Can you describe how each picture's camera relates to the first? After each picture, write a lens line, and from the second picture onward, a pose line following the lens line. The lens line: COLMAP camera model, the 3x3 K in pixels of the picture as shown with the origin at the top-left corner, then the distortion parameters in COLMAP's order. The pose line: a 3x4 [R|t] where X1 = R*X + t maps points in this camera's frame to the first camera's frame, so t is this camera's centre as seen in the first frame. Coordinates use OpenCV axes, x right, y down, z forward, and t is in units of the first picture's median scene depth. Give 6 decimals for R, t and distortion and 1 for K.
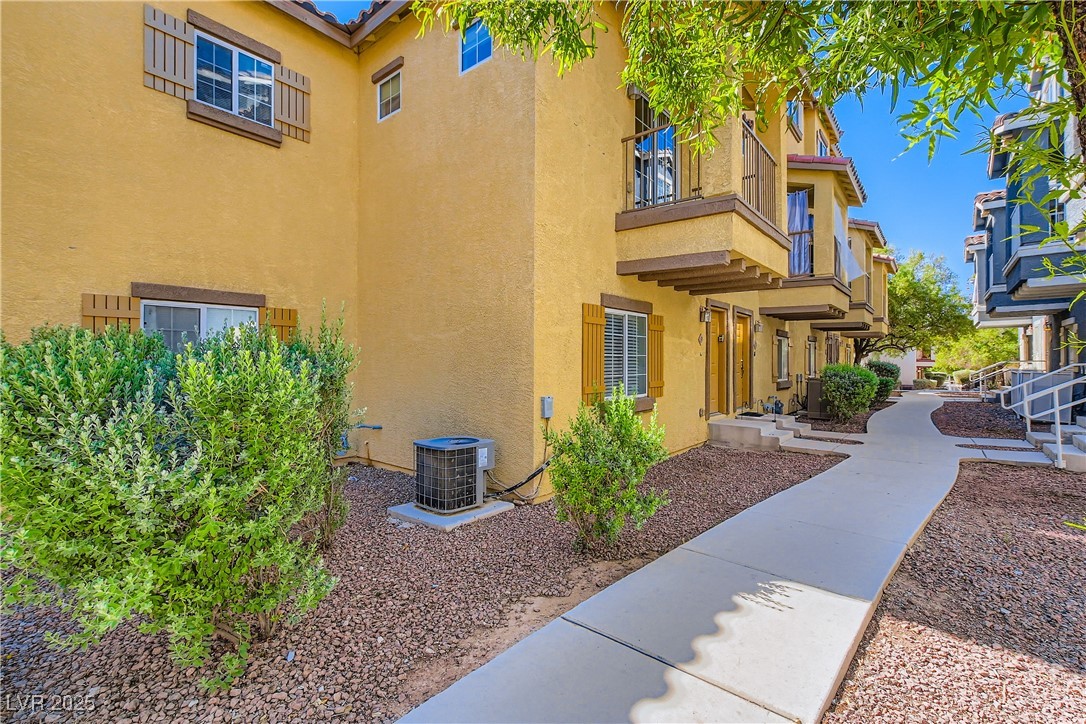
lens RADIAL K [[472.0, 0, 549.5], [0, 472.0, 367.2], [0, 0, 1]] dist [-0.001533, 0.000933]
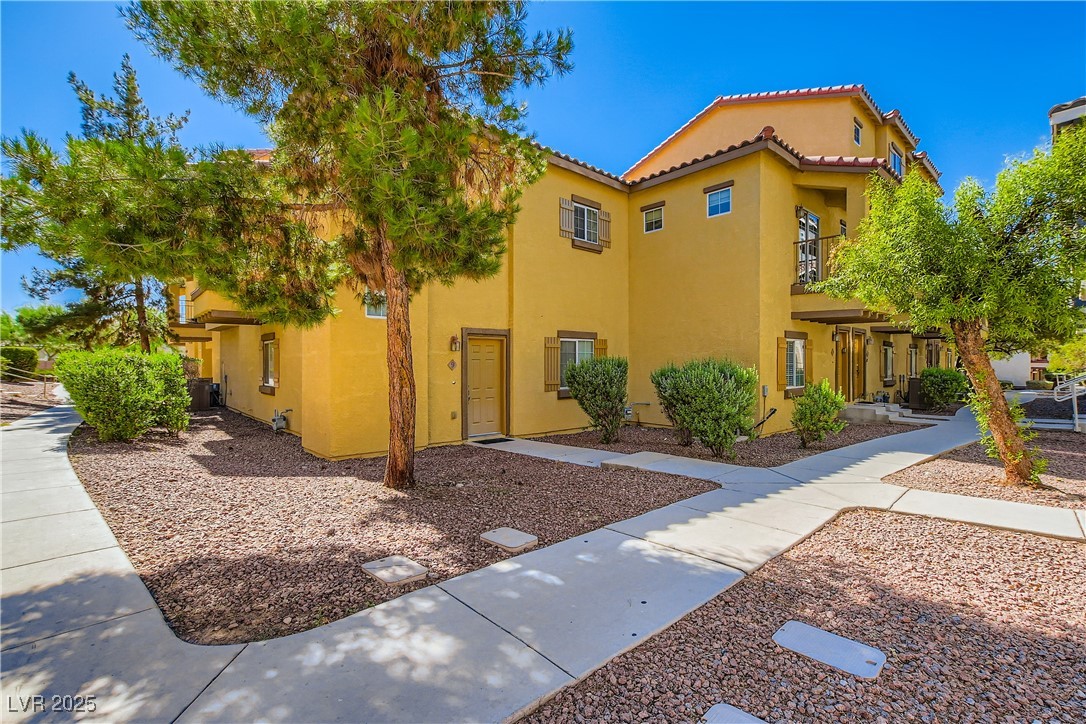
lens RADIAL K [[472.0, 0, 549.5], [0, 472.0, 367.2], [0, 0, 1]] dist [-0.001533, 0.000933]
pose [[0.988467, 0.000362, -0.151435, -0.369664], [-0.000408, 1.000000, -0.000276, -0.008593], [0.151435, 0.000334, 0.988467, -0.682249]]
